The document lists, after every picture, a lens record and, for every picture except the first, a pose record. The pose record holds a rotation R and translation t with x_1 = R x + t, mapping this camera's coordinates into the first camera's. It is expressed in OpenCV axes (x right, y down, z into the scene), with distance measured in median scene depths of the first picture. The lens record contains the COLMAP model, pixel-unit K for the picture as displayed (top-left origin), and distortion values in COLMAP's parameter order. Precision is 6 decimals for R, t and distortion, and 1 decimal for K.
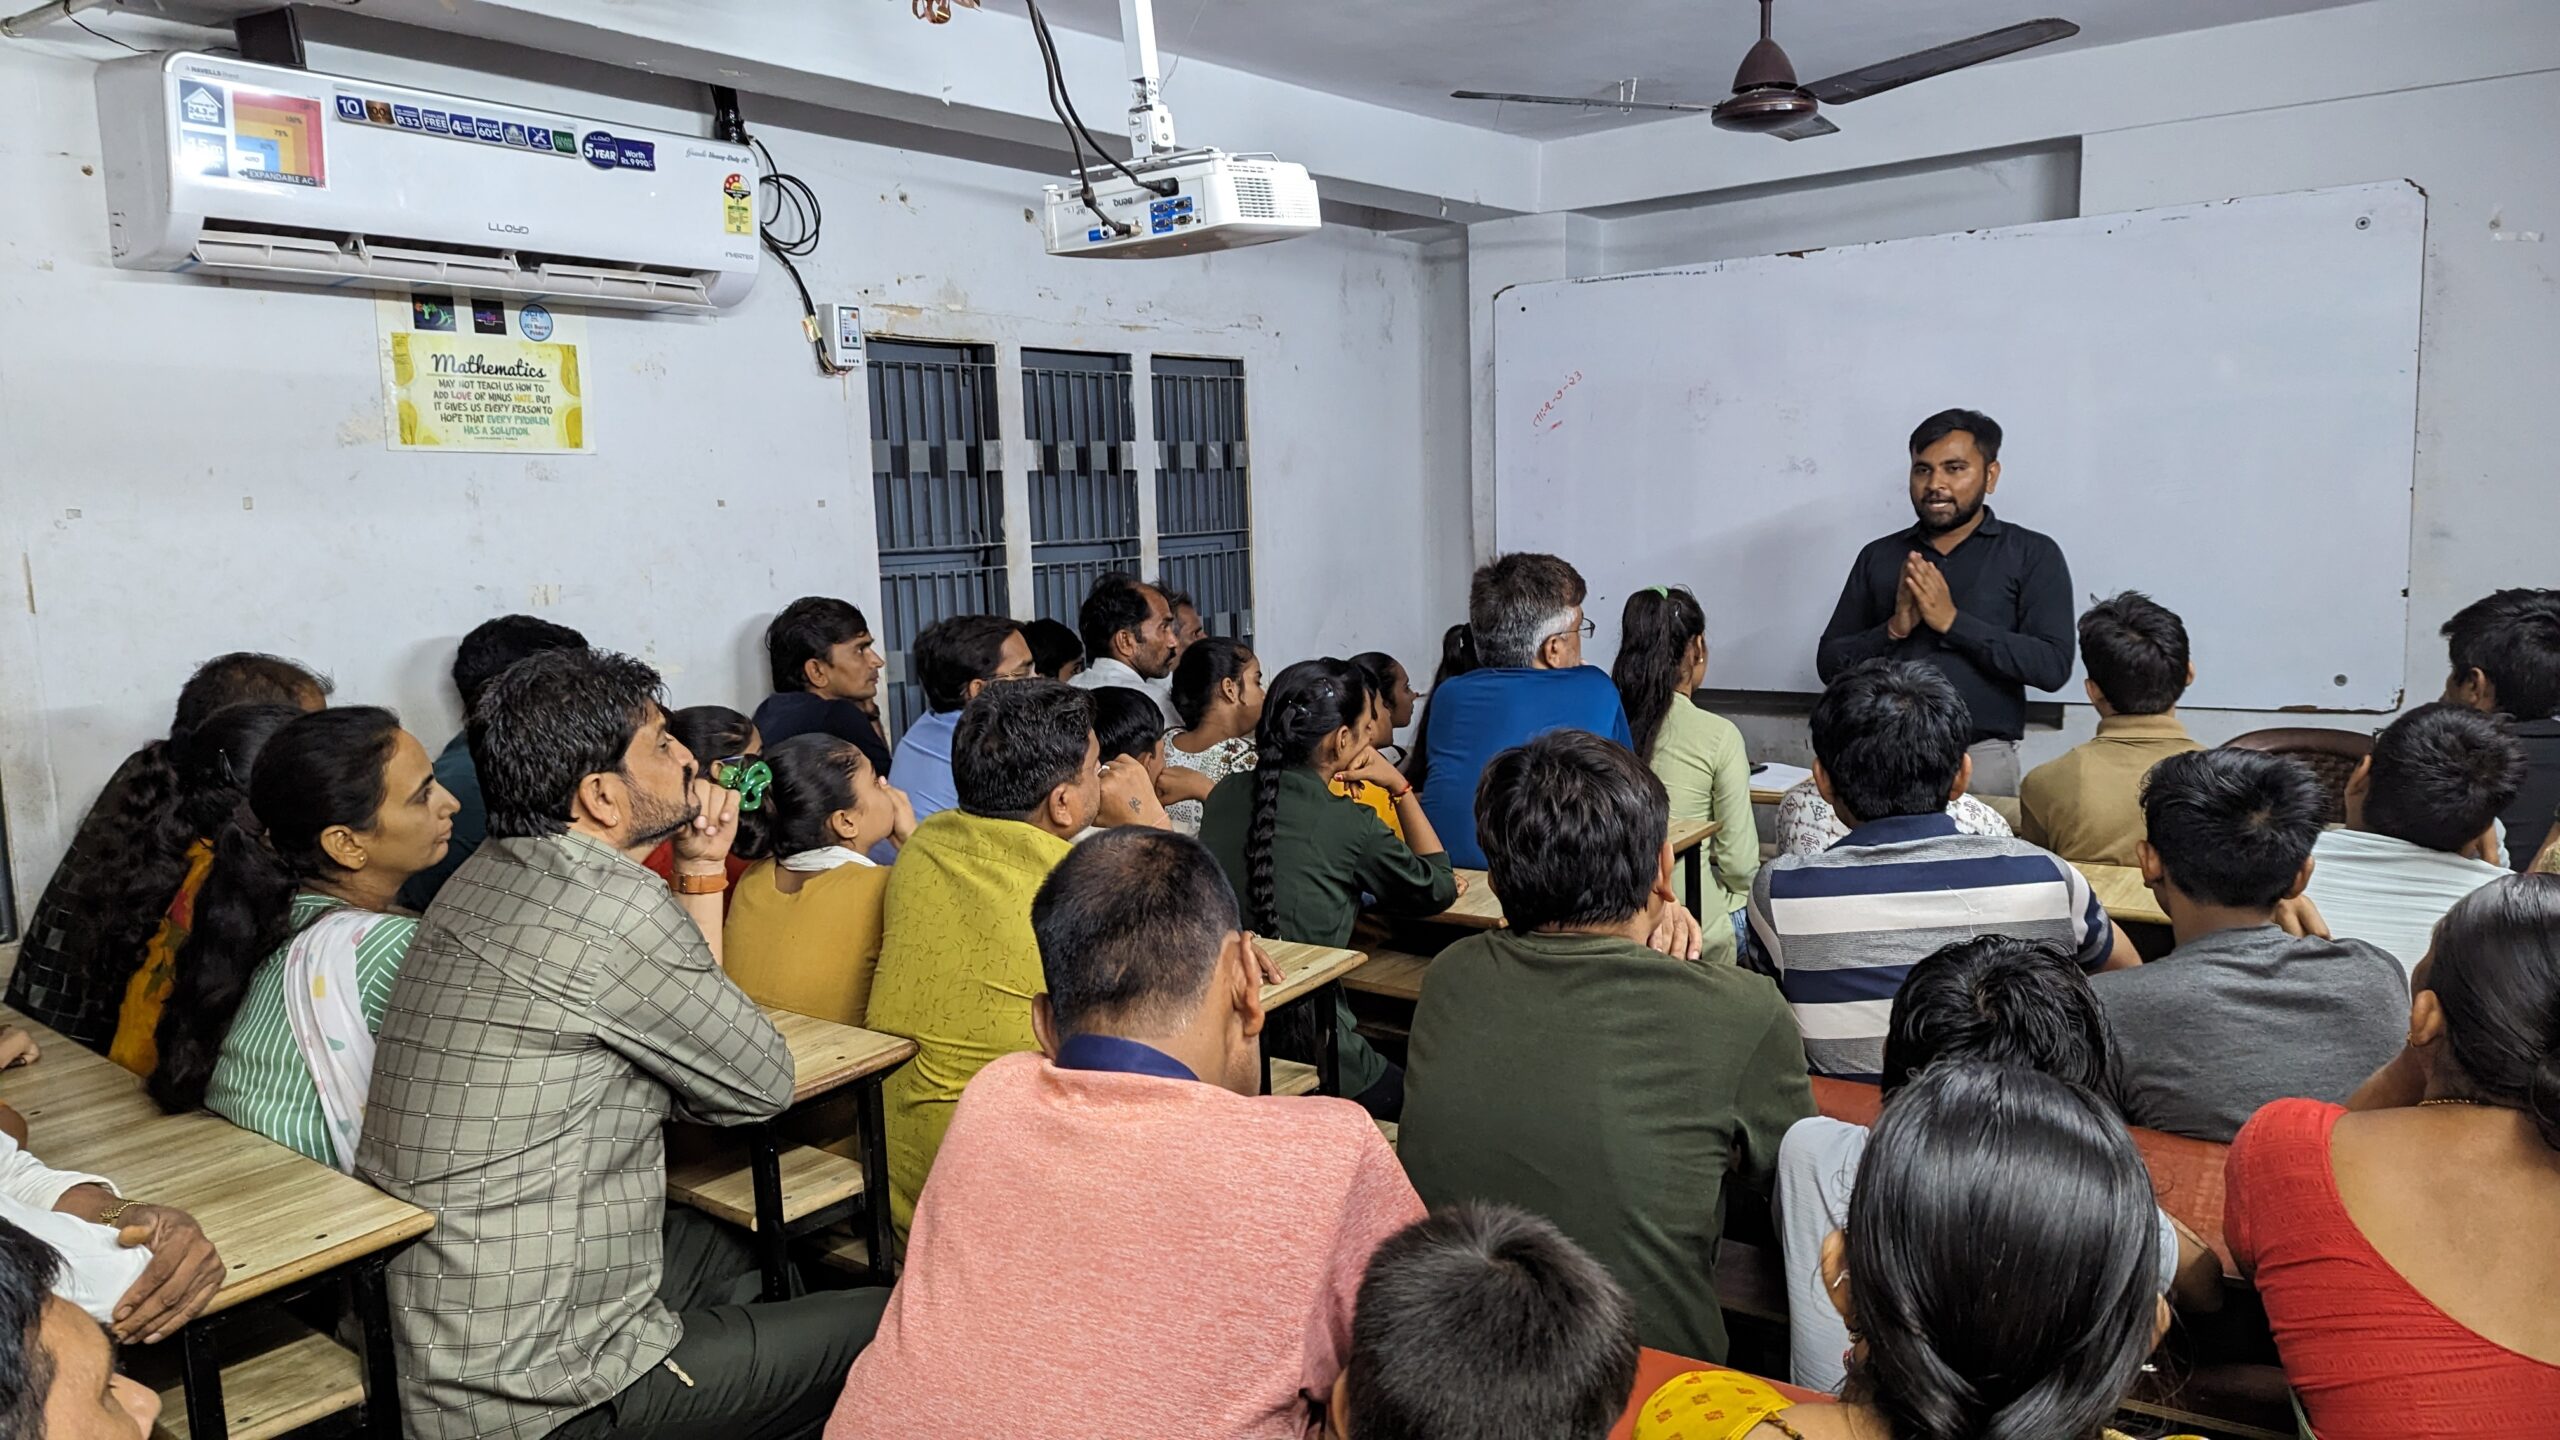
lens RADIAL K [[1888.3, 0, 1295.3], [0, 1888.3, 709.3], [0, 0, 1]] dist [-0.001556, -0.008461]
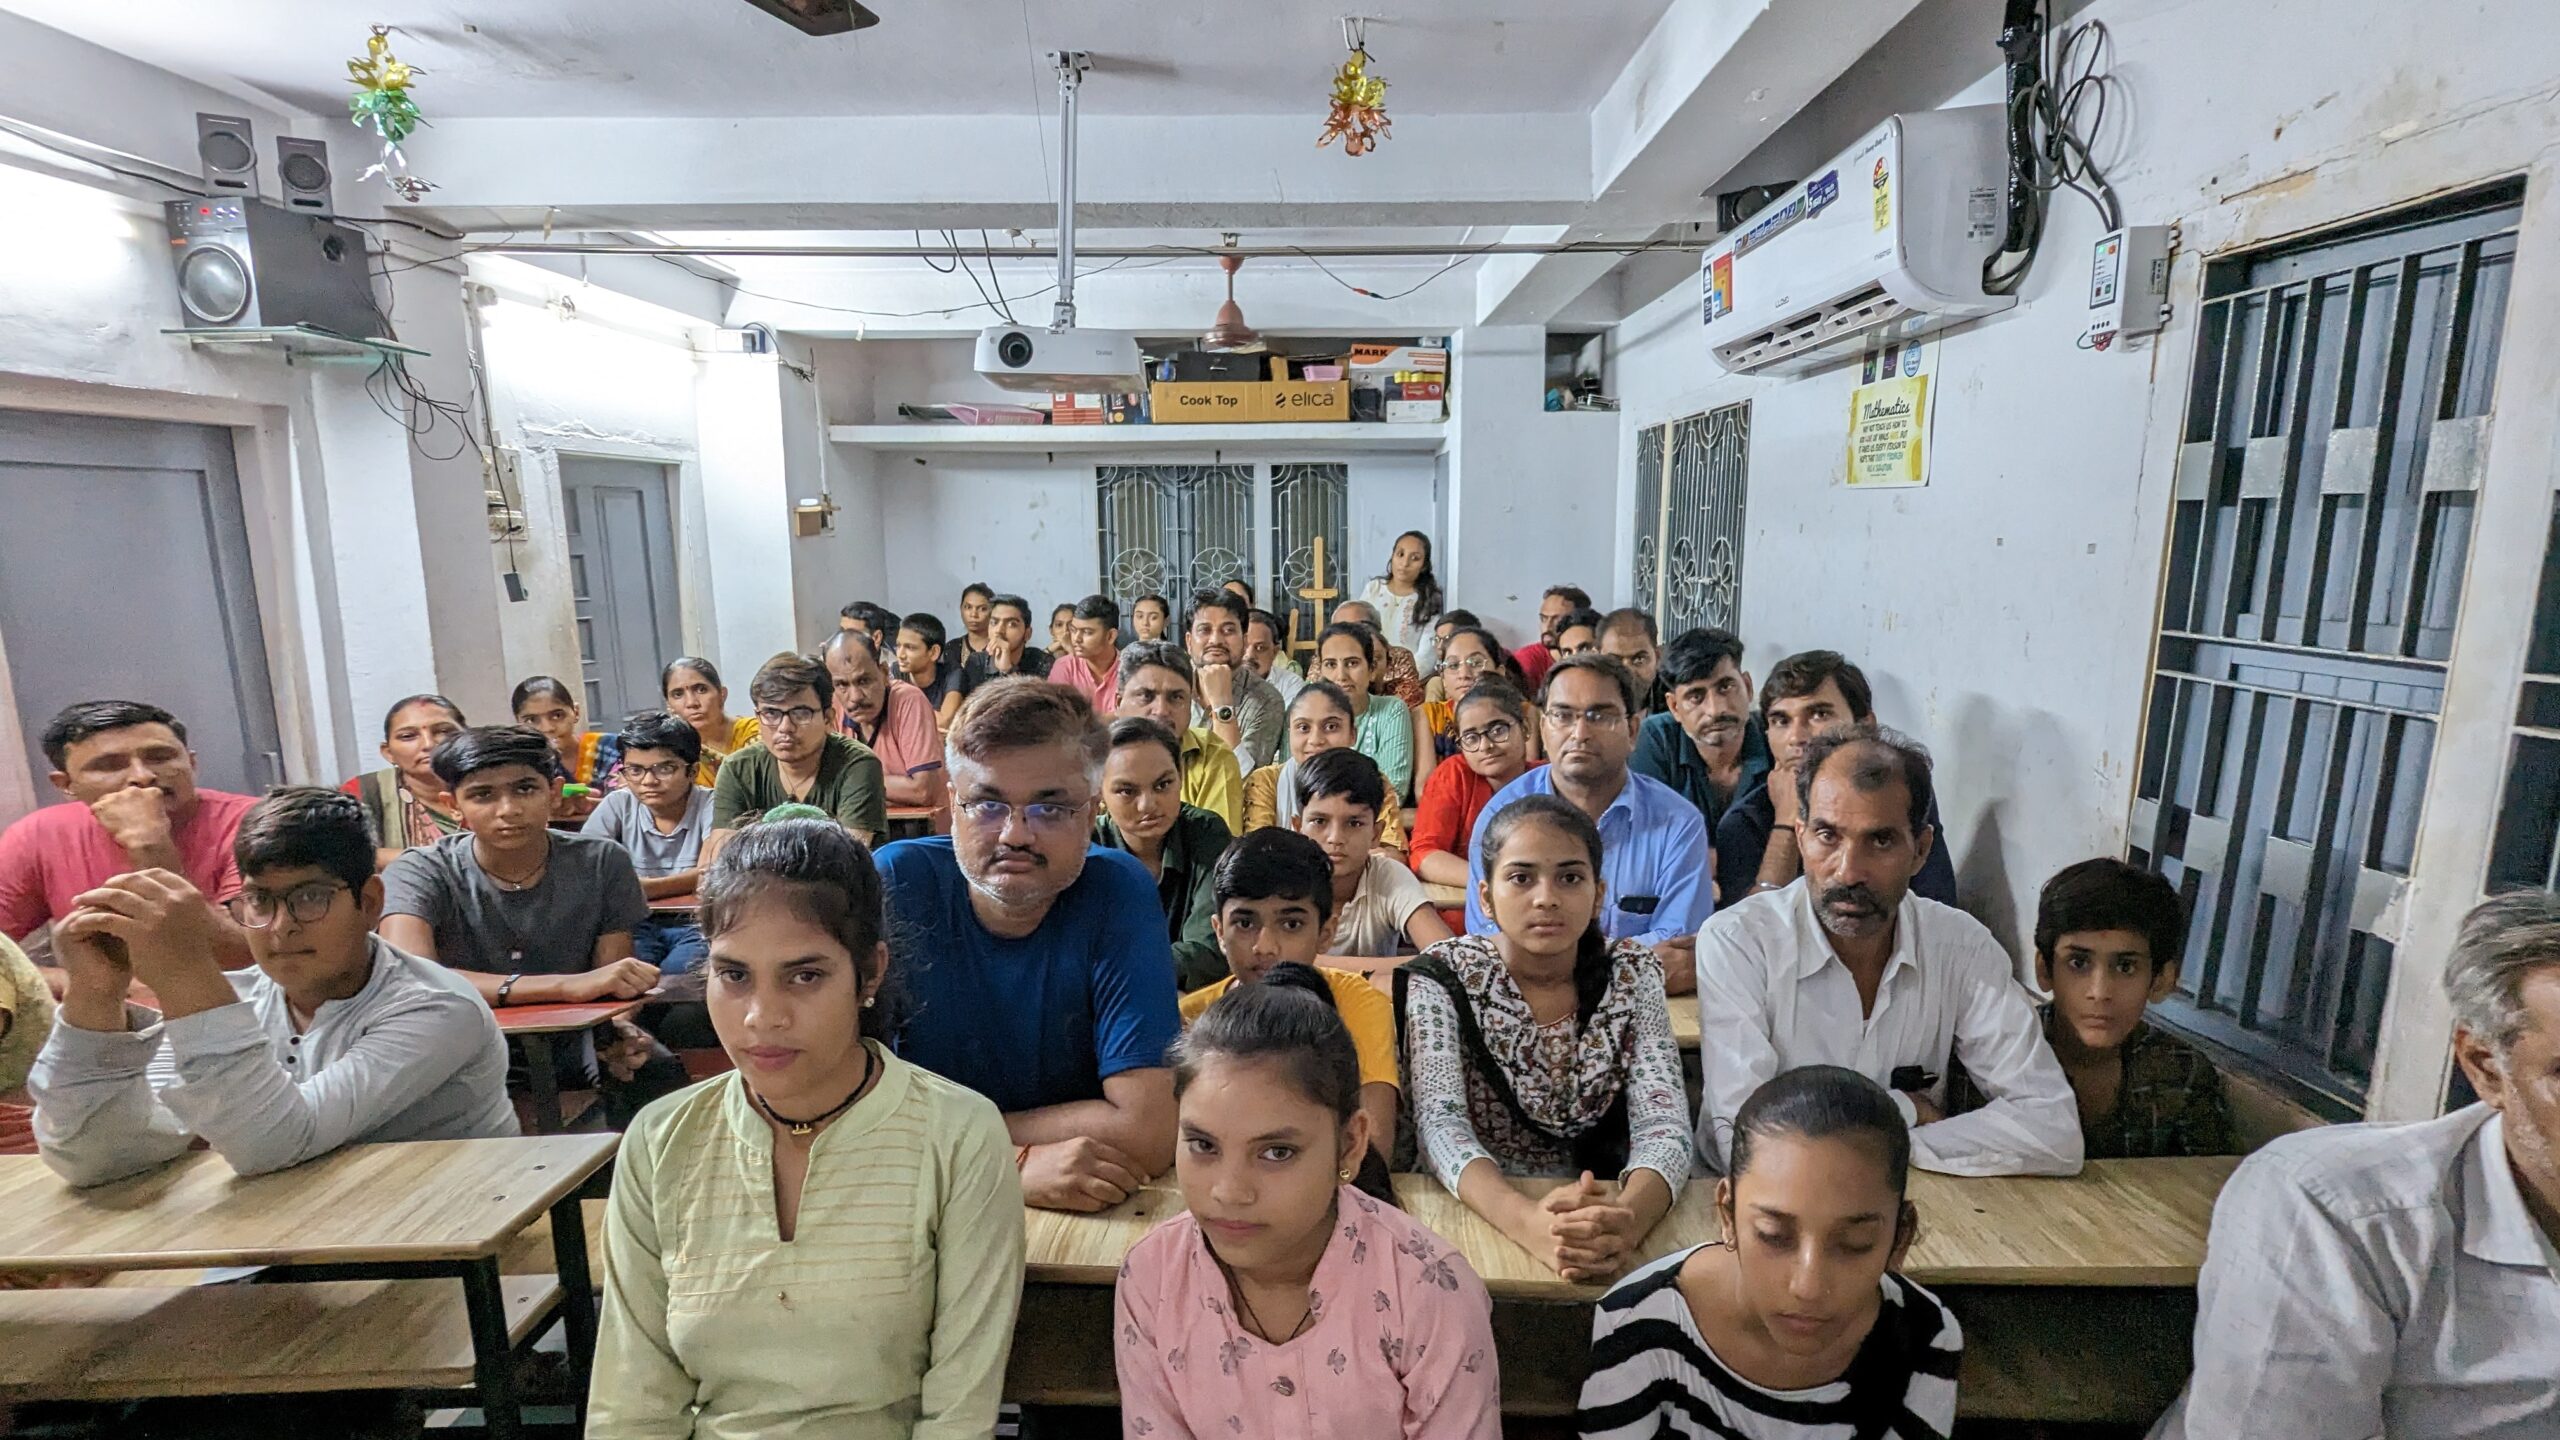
lens RADIAL K [[1188.1, 0, 1297.7], [0, 1188.1, 762.5], [0, 0, 1]] dist [0.010209, -0.002179]
pose [[-0.803625, 0.162062, -0.572646, 0.231018], [-0.020143, 0.954251, 0.298326, -0.151780], [0.594796, 0.251277, -0.763595, 1.131244]]
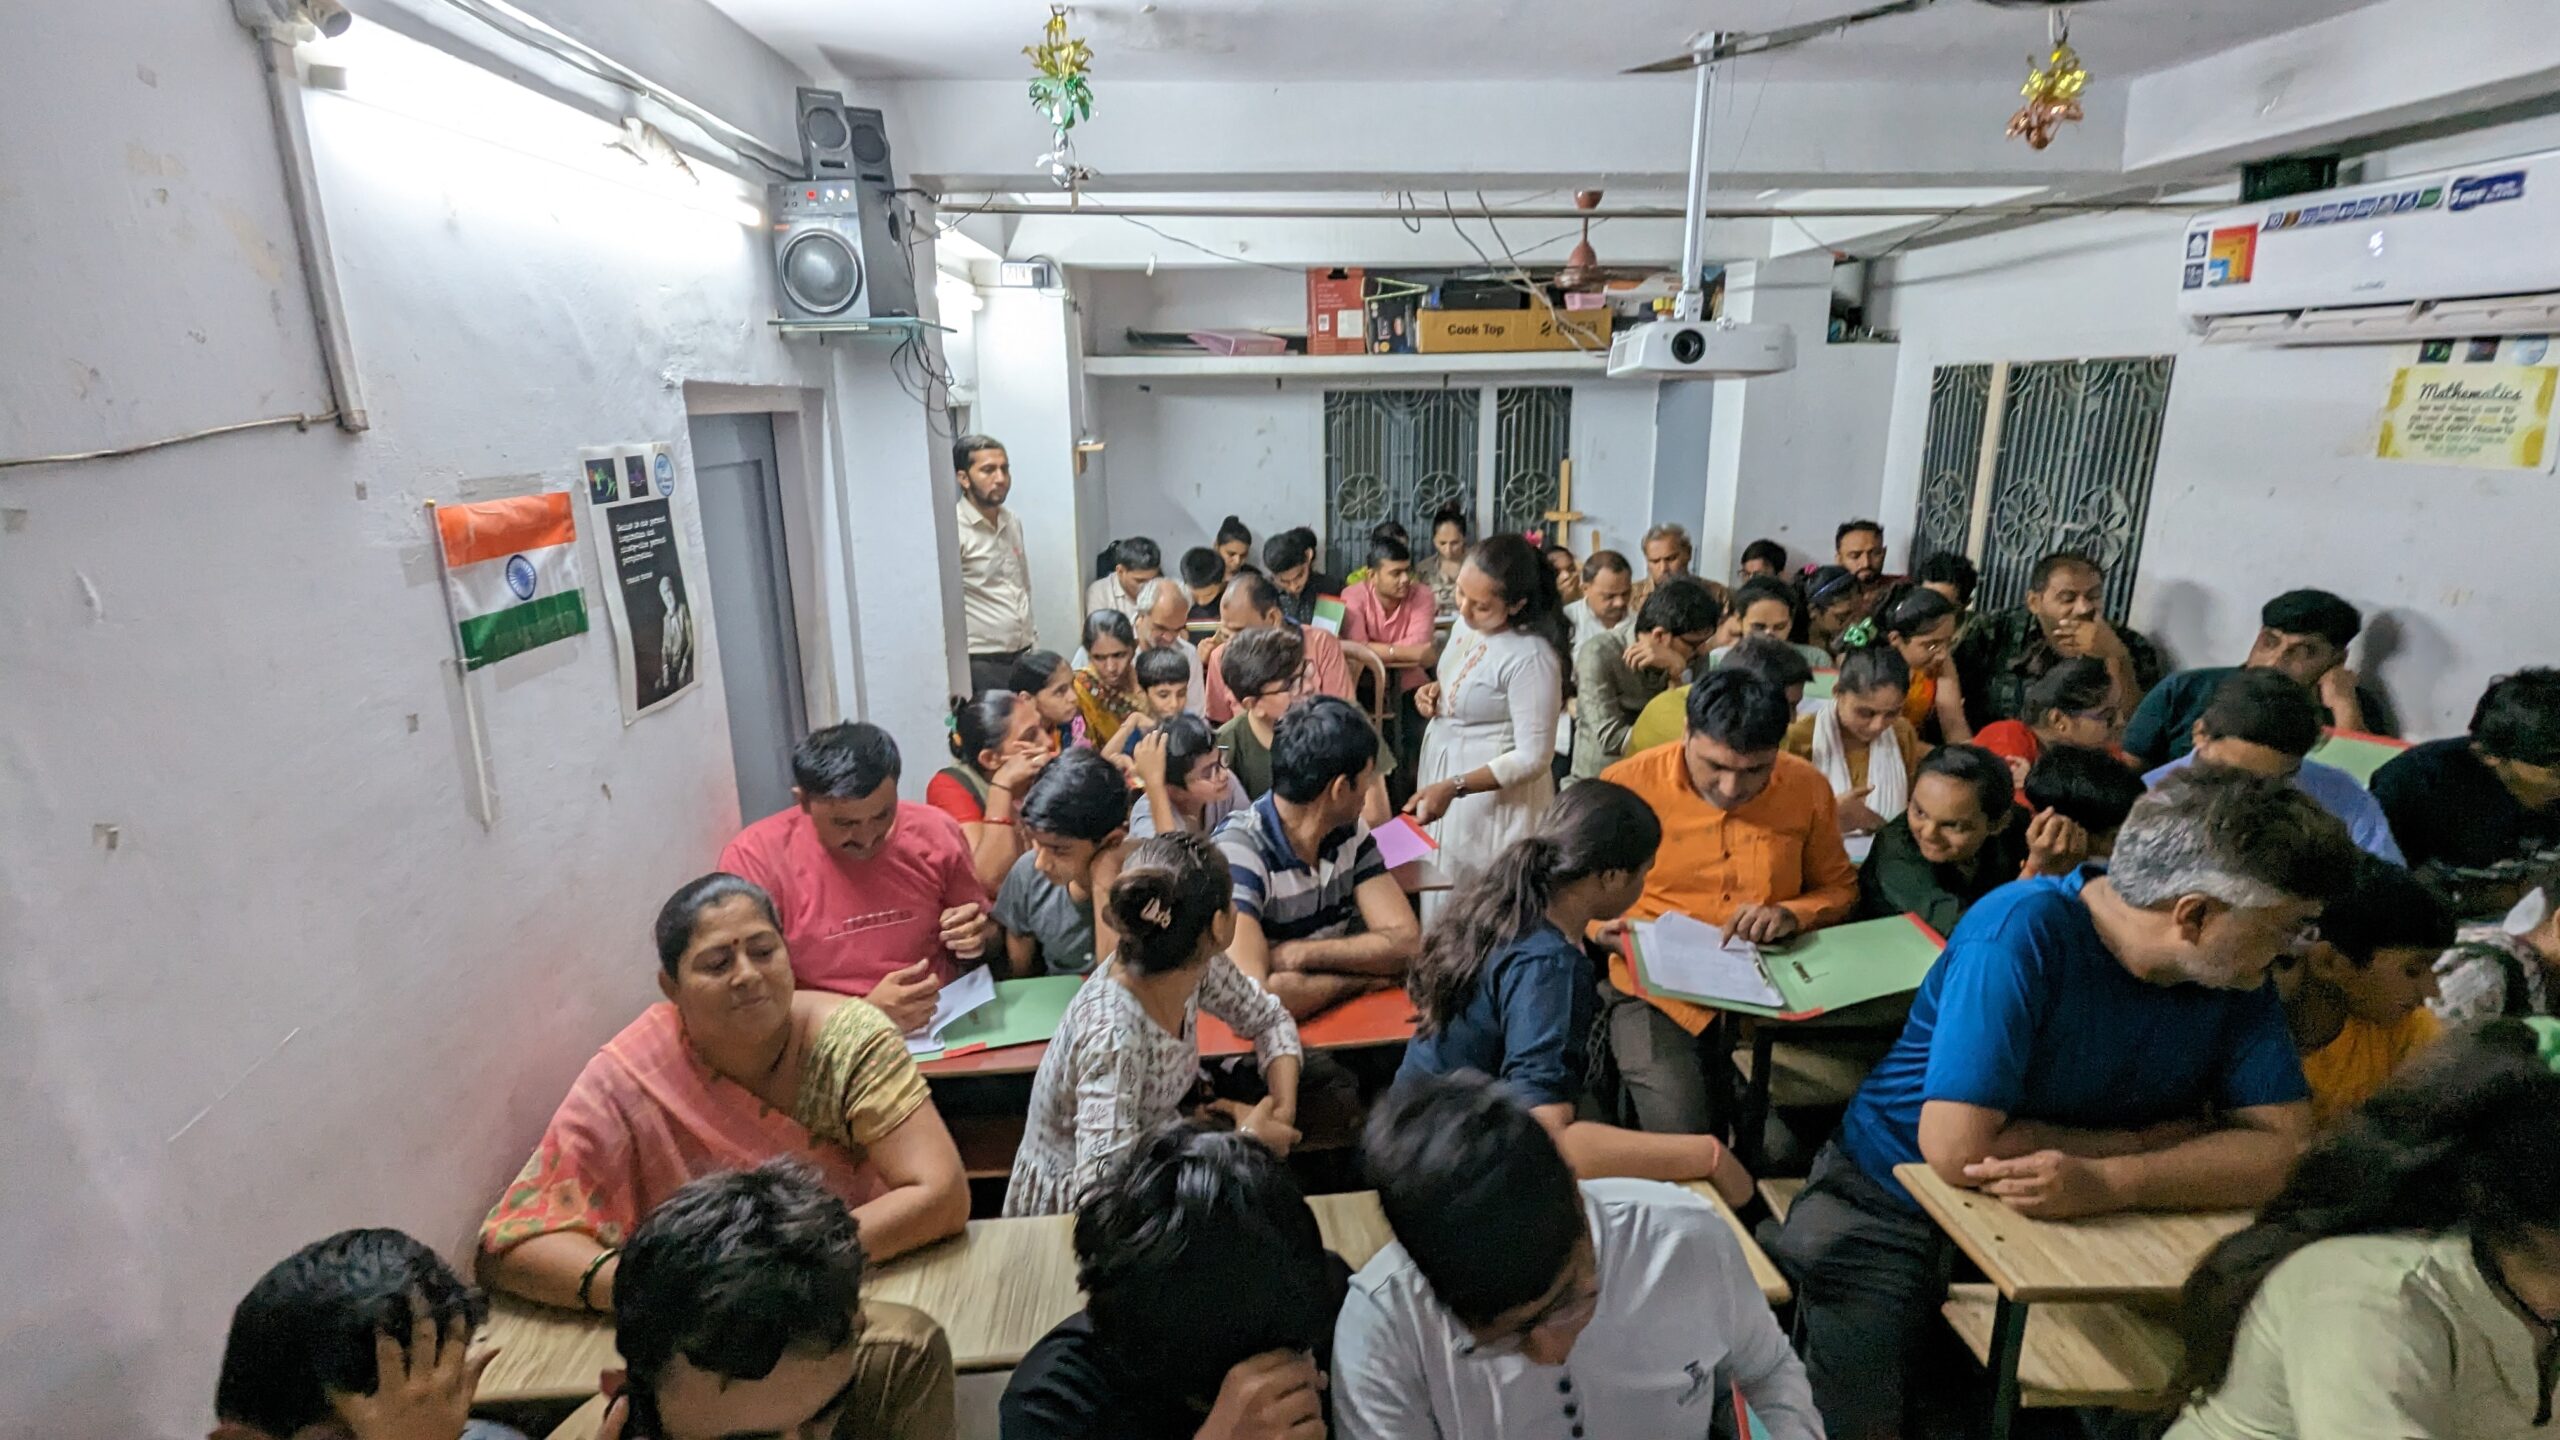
lens RADIAL K [[1188.1, 0, 1308.0], [0, 1188.1, 717.5], [0, 0, 1]] dist [0.010209, -0.002179]
pose [[-0.756976, 0.217783, -0.616083, 0.493936], [-0.021100, 0.934188, 0.356158, -0.197836], [0.653102, 0.282603, -0.702562, 0.907913]]
